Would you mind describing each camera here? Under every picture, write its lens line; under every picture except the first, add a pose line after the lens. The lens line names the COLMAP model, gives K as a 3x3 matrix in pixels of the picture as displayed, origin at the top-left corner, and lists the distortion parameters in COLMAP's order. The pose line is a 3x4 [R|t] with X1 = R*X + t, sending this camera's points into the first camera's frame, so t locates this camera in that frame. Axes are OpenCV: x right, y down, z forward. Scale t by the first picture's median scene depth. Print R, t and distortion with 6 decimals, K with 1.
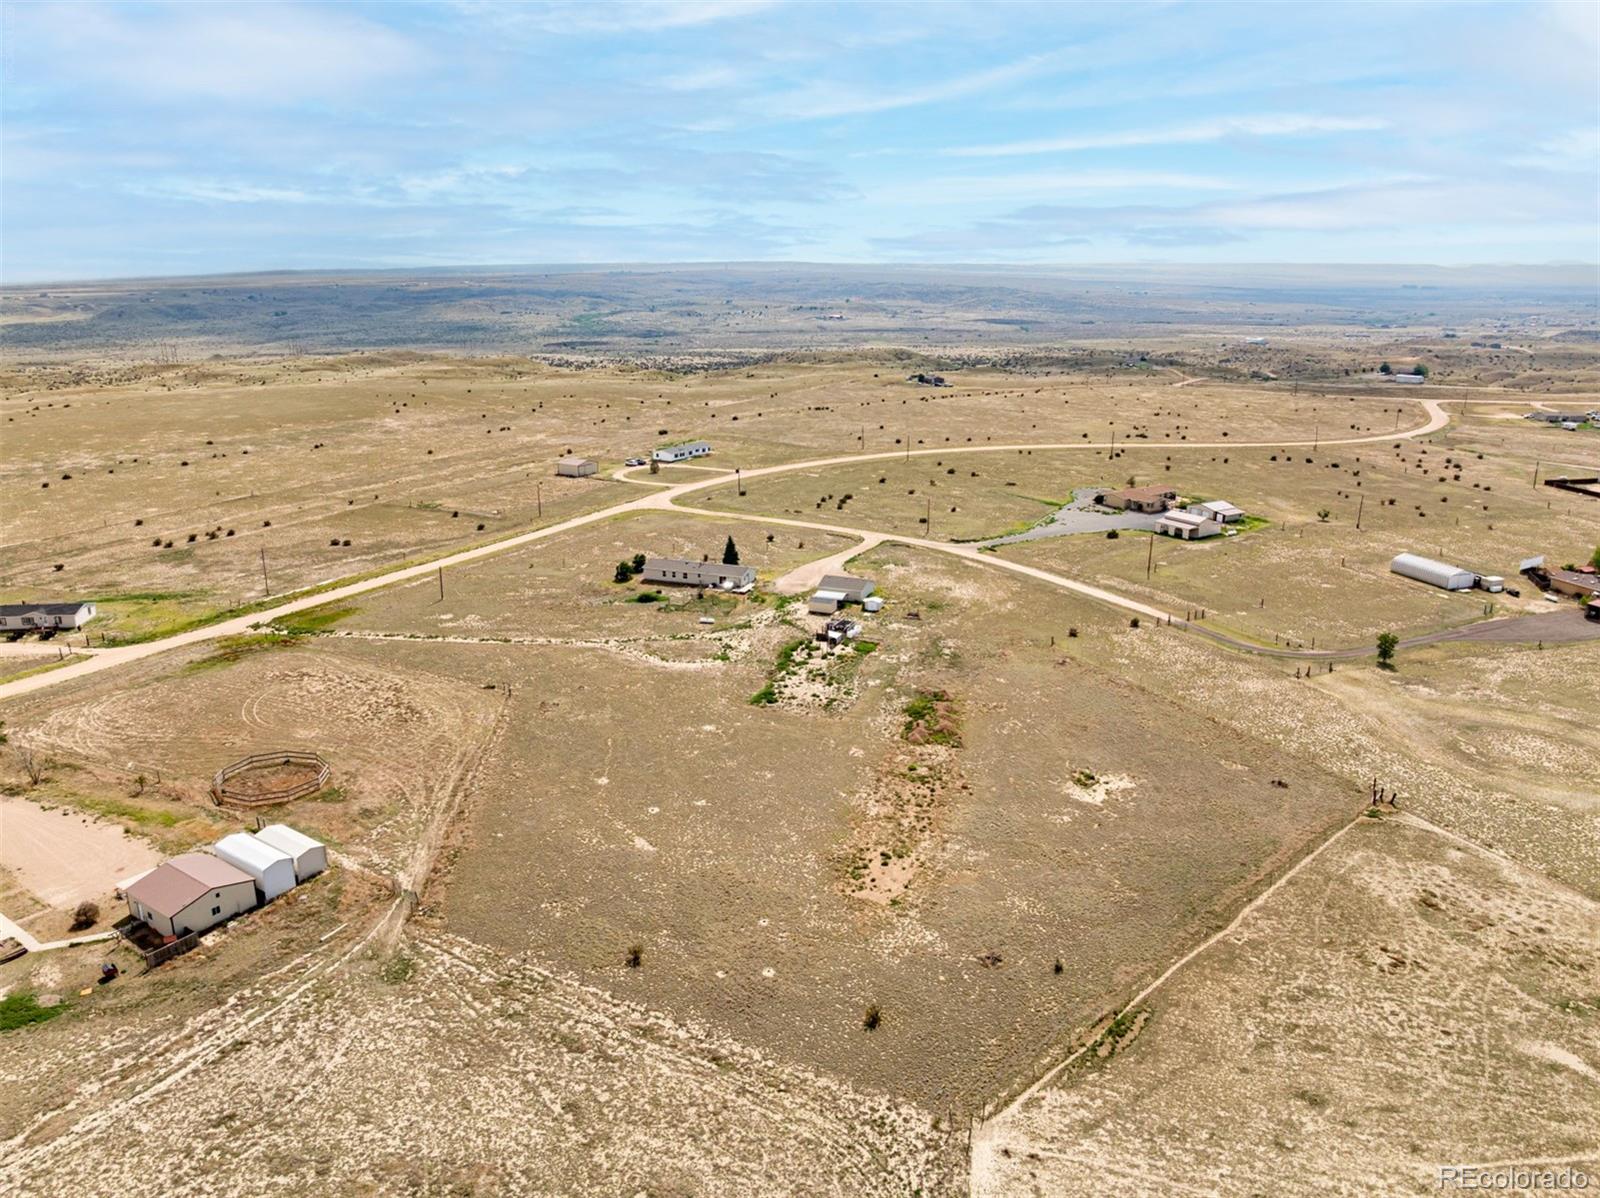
lens RADIAL K [[1124.3, 0, 796.4], [0, 1124.3, 594.1], [0, 0, 1]] dist [-0.026458, -0.017462]
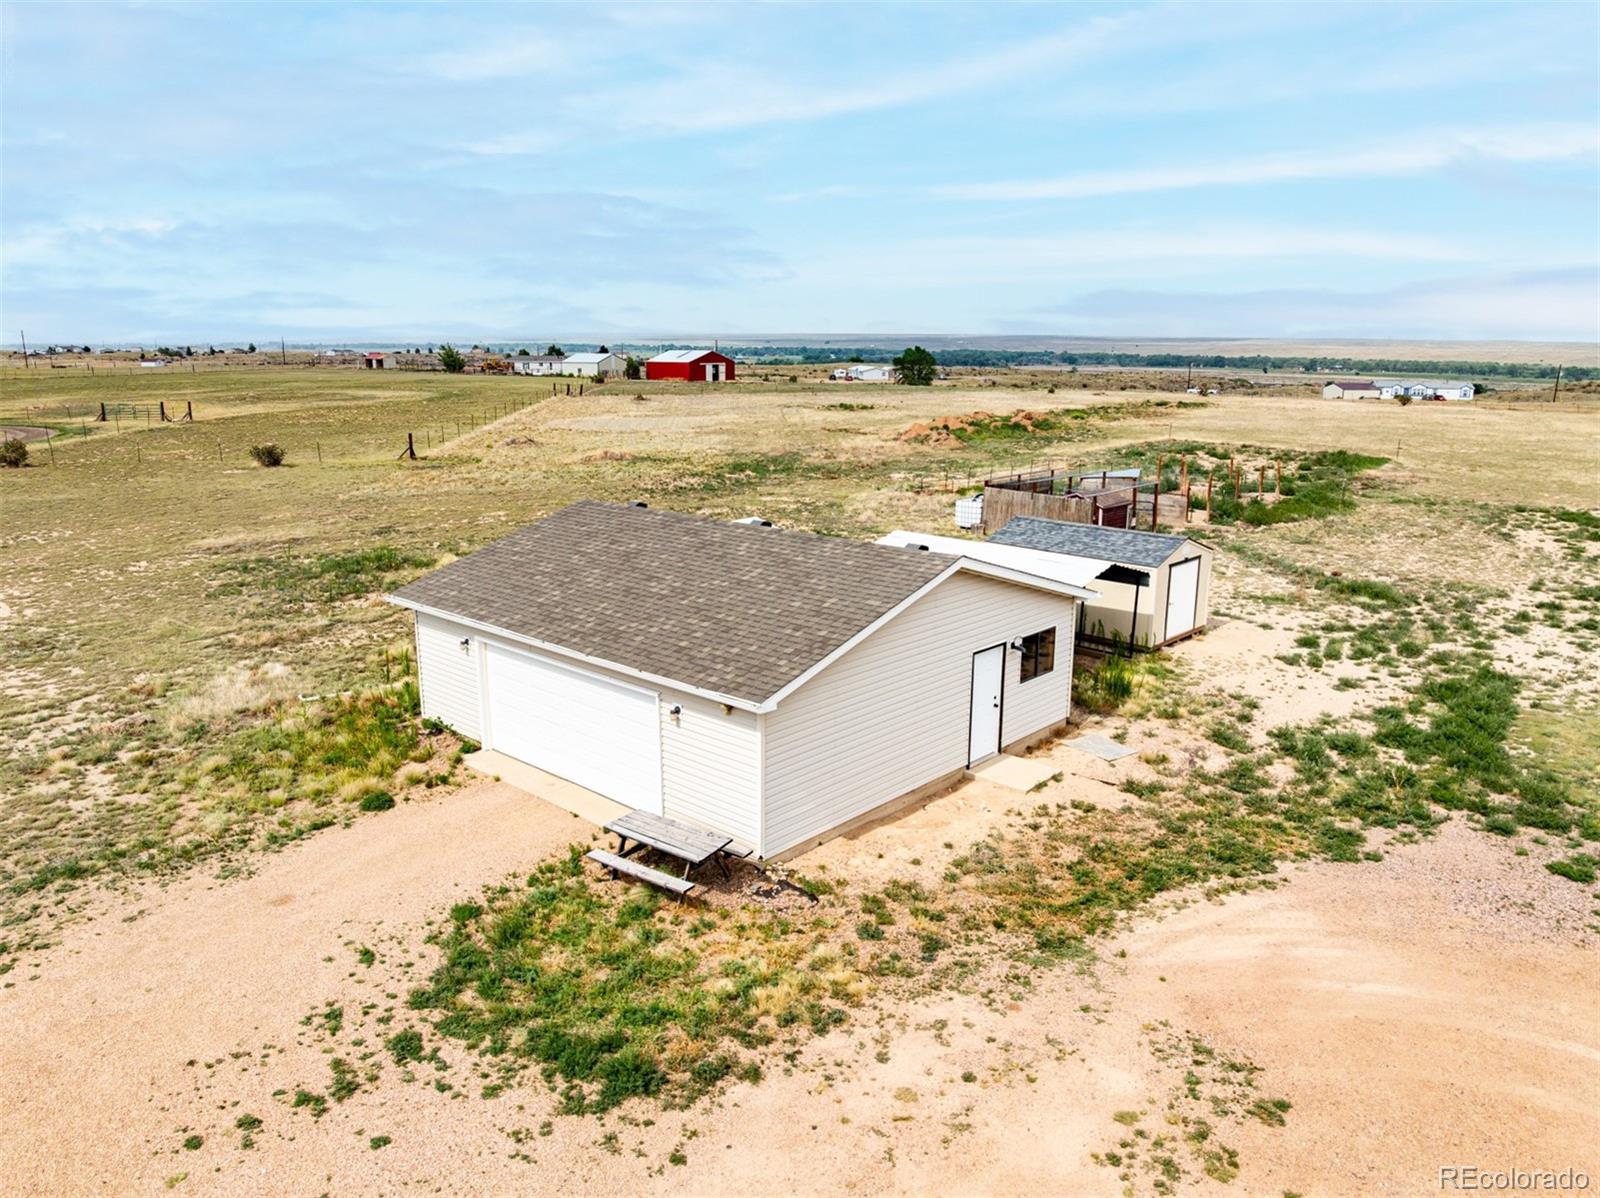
lens RADIAL K [[1133.1, 0, 800.0], [0, 1133.1, 599.0], [0, 0, 1]] dist [-0.041042, -0.005455]
pose [[-0.931832, -0.087863, 0.352094, 0.009372], [0.094358, 0.878210, 0.468875, -0.055230], [-0.350409, 0.470136, -0.810053, 1.142304]]
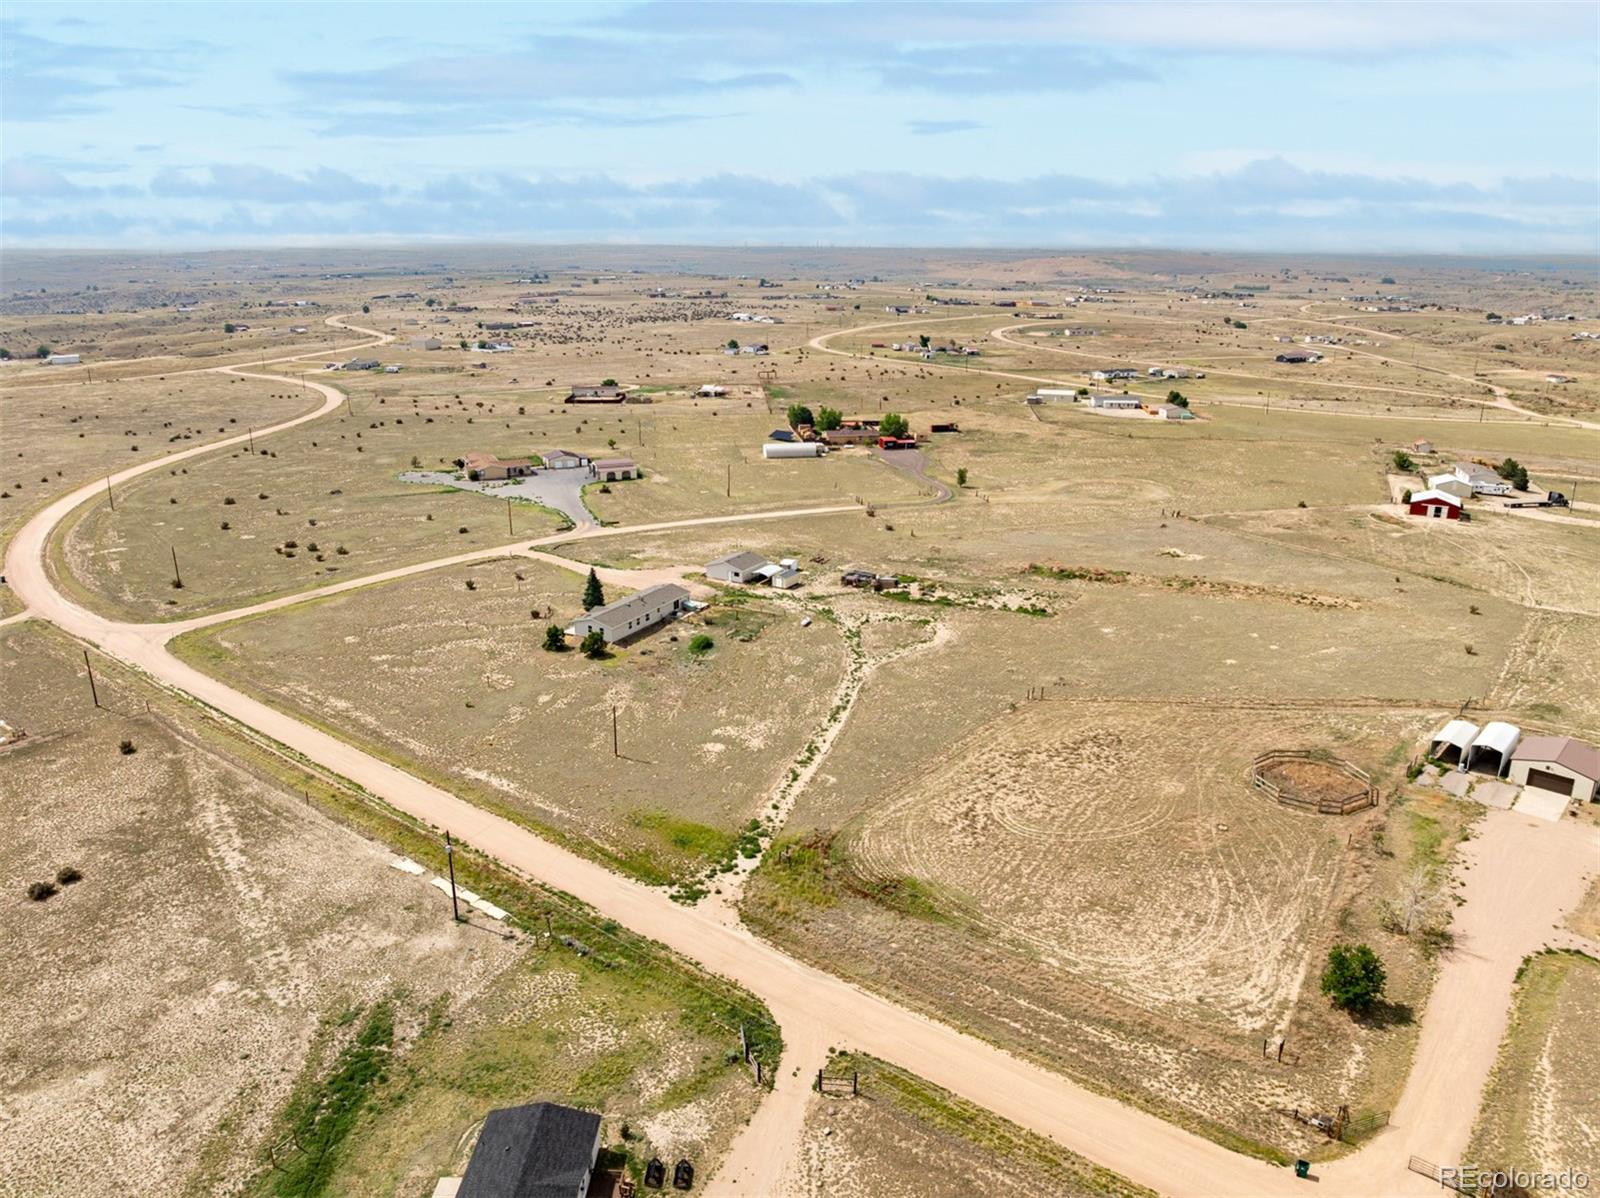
lens RADIAL K [[1124.3, 0, 796.4], [0, 1124.3, 594.1], [0, 0, 1]] dist [-0.026458, -0.017462]
pose [[0.158309, -0.295456, 0.942149, -0.927303], [0.274056, 0.929839, 0.245546, -0.222138], [-0.948595, 0.219329, 0.228173, 0.782714]]
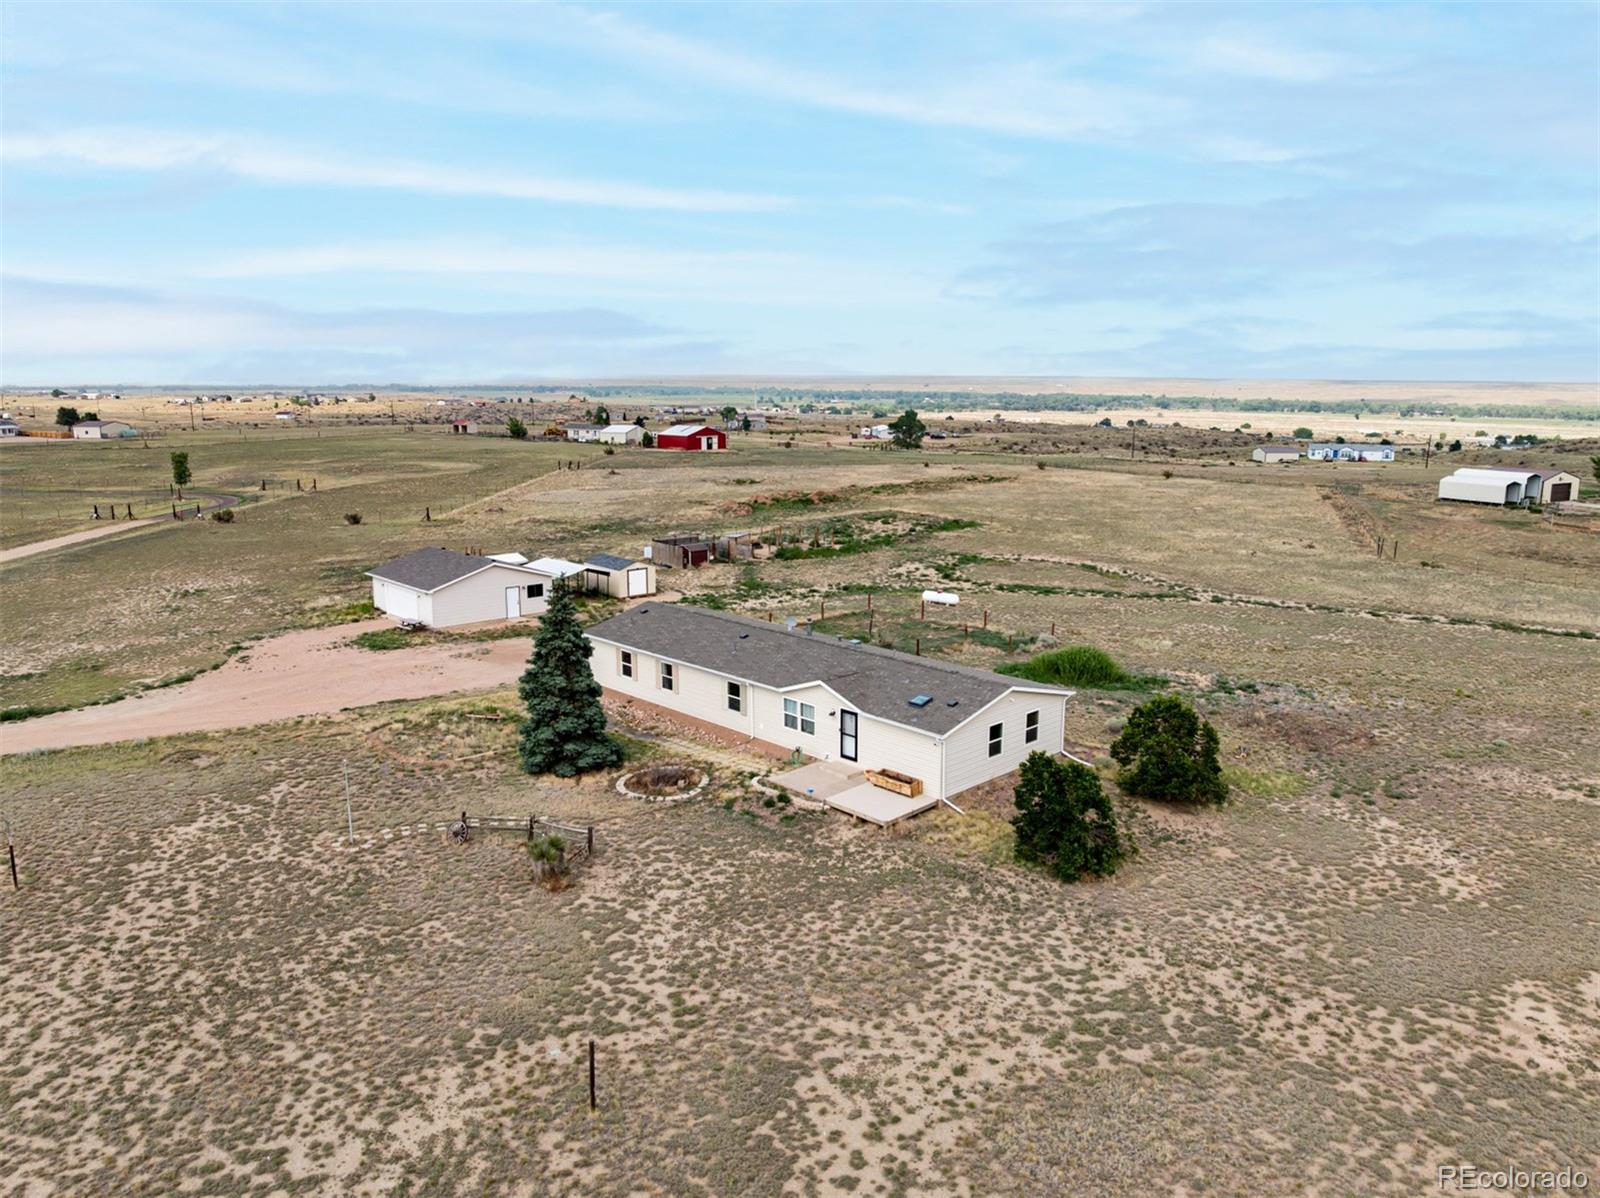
lens RADIAL K [[1135.5, 0, 800.0], [0, 1135.5, 599.0], [0, 0, 1]] dist [-0.033939, -0.009904]
pose [[-0.894755, -0.090082, 0.437378, -0.198940], [0.118967, 0.895960, 0.427904, -0.140374], [-0.430419, 0.434903, -0.790948, 1.299595]]
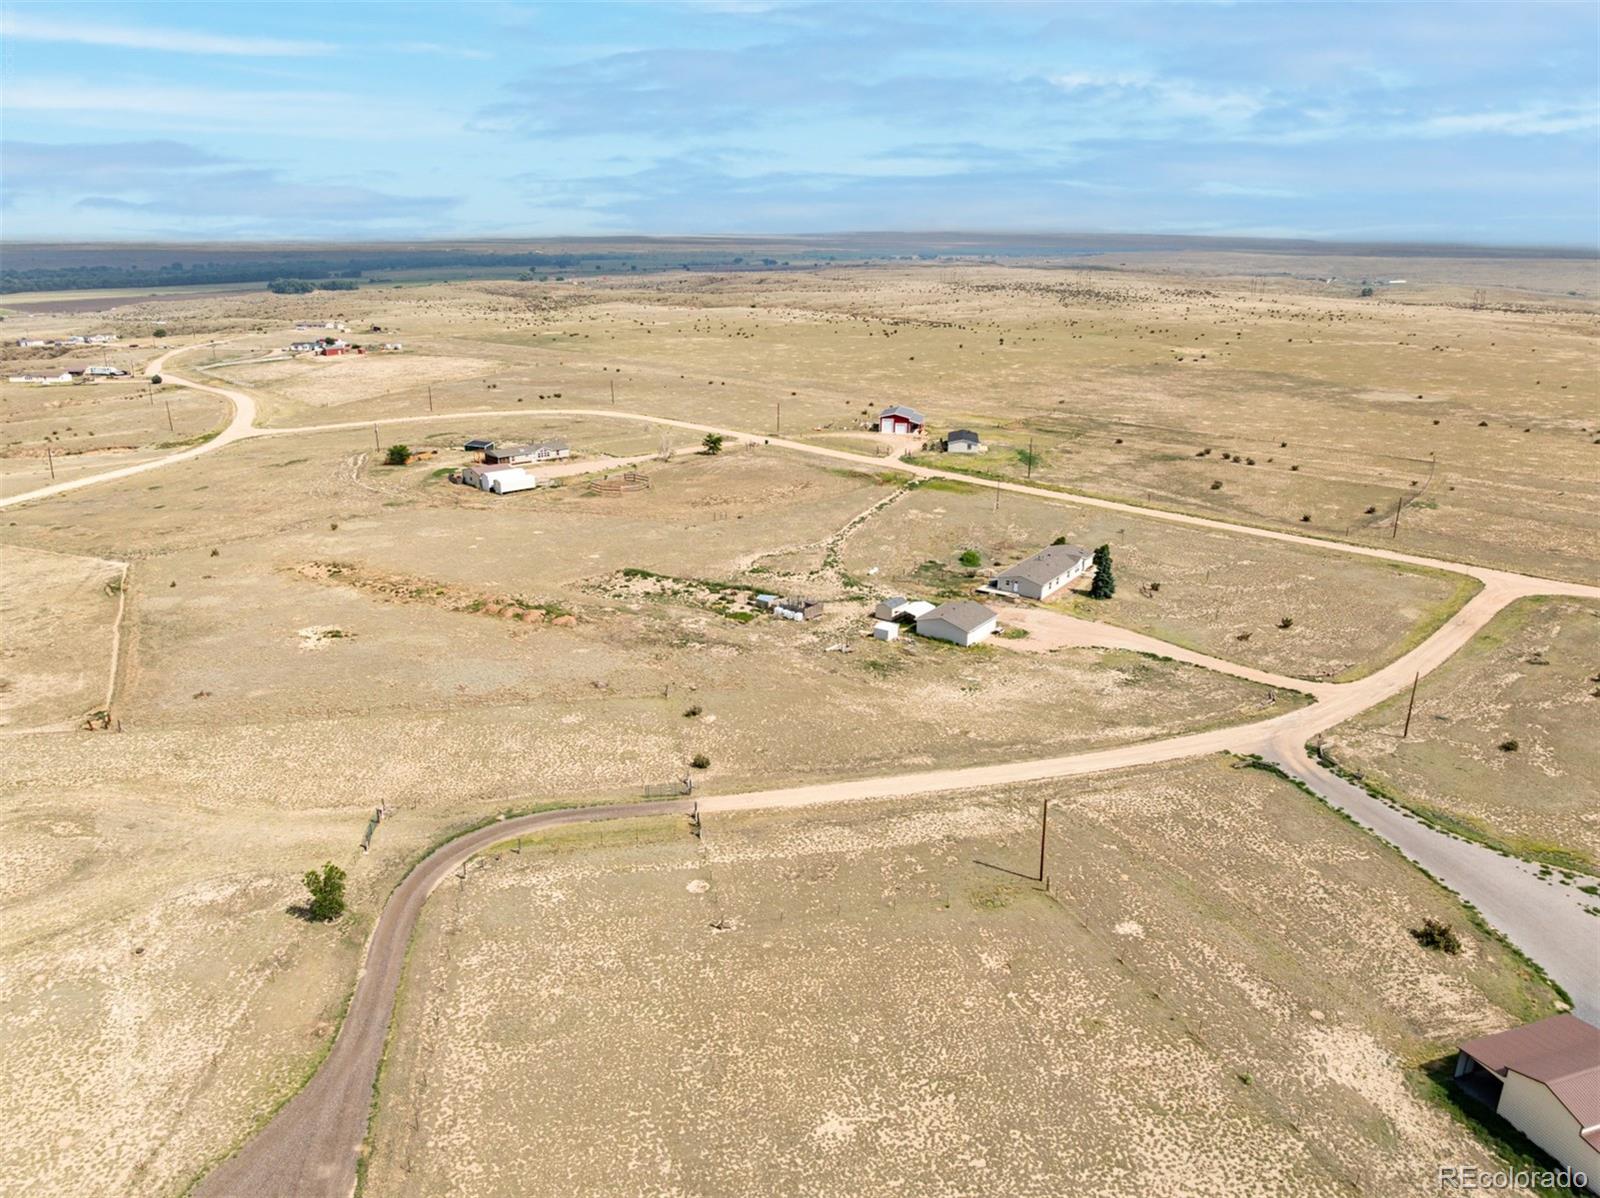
lens RADIAL K [[1124.3, 0, 796.4], [0, 1124.3, 594.1], [0, 0, 1]] dist [-0.026458, -0.017462]
pose [[-0.257522, 0.295312, -0.920040, 0.787514], [-0.274286, 0.890647, 0.362651, -0.275785], [0.926526, 0.345744, -0.148361, 1.071676]]
